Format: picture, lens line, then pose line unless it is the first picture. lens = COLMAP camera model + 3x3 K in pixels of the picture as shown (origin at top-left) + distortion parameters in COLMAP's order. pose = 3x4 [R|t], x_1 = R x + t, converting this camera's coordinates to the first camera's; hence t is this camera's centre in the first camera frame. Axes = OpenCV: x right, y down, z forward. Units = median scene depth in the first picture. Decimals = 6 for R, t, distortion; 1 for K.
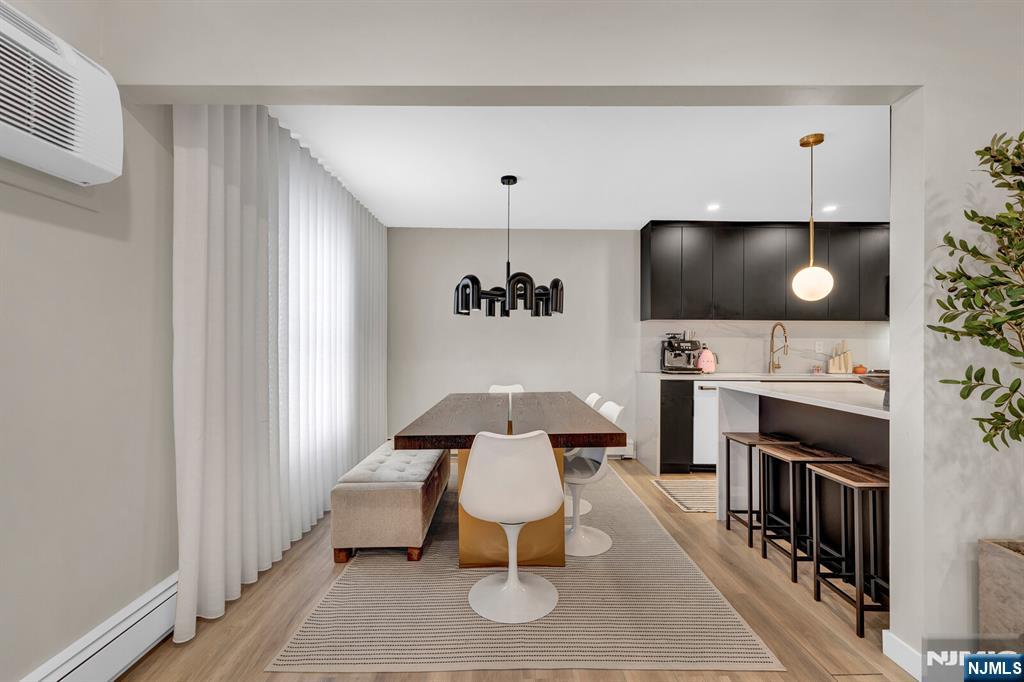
lens RADIAL K [[436.0, 0, 506.5], [0, 436.0, 345.5], [0, 0, 1]] dist [-0.000074, -0.000075]
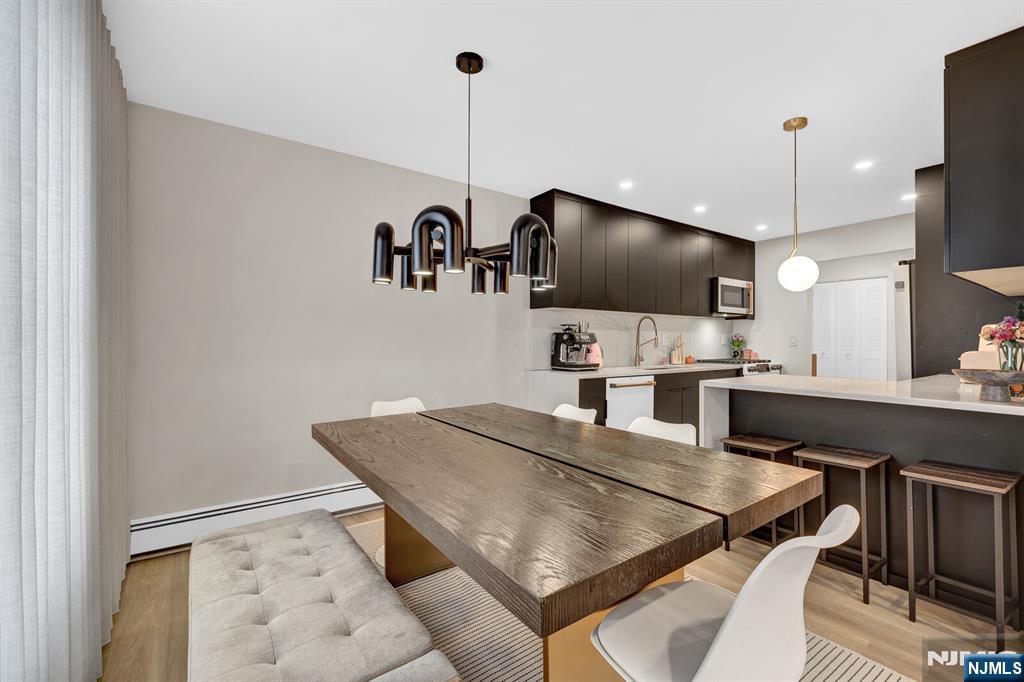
lens RADIAL K [[446.3, 0, 512.0], [0, 446.3, 341.0], [0, 0, 1]] dist [-0.000301, 0.000034]
pose [[0.816867, -0.002862, 0.576820, -0.330268], [0.001033, 0.999993, 0.003498, 0.003321], [-0.576826, -0.002261, 0.816864, 0.502595]]
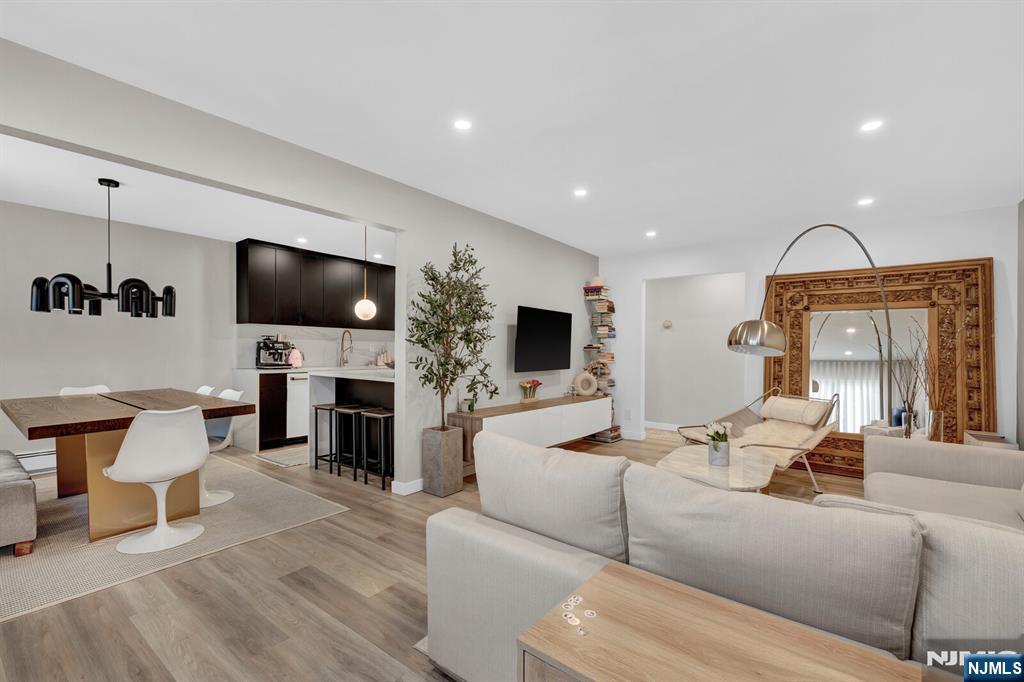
lens RADIAL K [[448.5, 0, 512.9], [0, 448.5, 358.4], [0, 0, 1]] dist [0.001332, 0.000026]
pose [[0.610524, -0.013669, 0.791880, -0.278744], [-0.009545, 0.999651, 0.024614, -0.002729], [-0.791940, -0.022586, 0.610181, -0.440684]]
